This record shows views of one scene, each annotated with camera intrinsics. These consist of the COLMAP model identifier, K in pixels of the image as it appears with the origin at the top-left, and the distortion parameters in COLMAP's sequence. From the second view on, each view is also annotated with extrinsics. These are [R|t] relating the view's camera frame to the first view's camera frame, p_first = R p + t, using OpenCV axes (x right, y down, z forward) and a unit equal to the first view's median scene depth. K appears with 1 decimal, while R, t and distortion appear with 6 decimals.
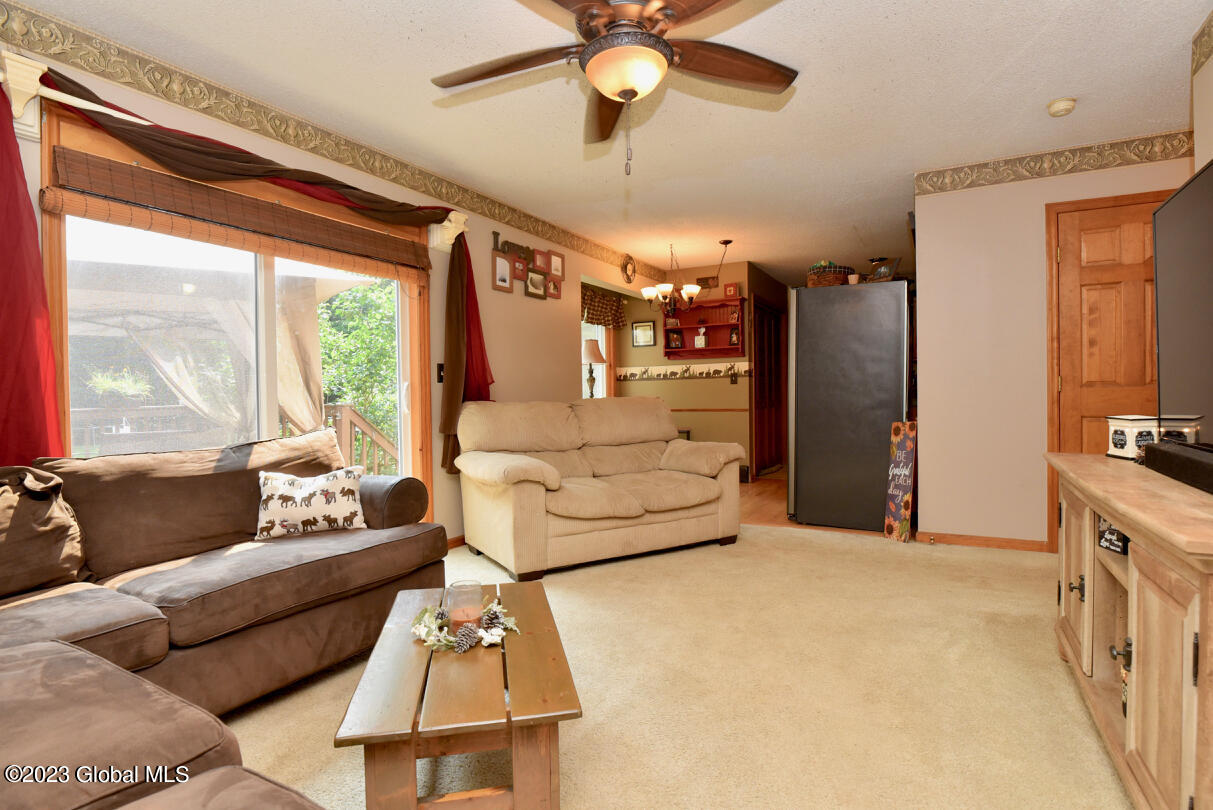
lens RADIAL K [[600.8, 0, 609.2], [0, 600.8, 400.2], [0, 0, 1]] dist [-0.029494, 0.000177]
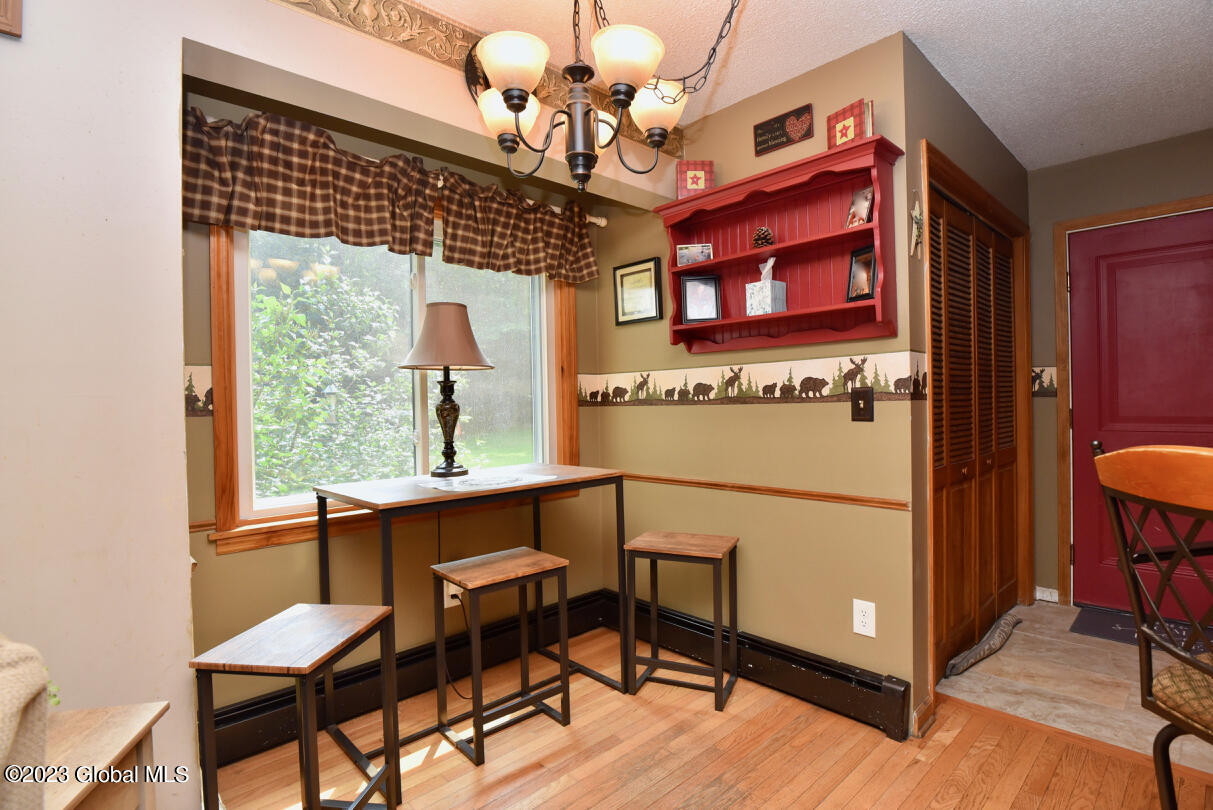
lens RADIAL K [[600.8, 0, 605.2], [0, 600.8, 403.3], [0, 0, 1]] dist [-0.029494, 0.000177]
pose [[0.955802, -0.002233, -0.294002, 0.164993], [0.002078, 0.999997, -0.000840, -0.035653], [0.294003, 0.000192, 0.955805, 0.630800]]
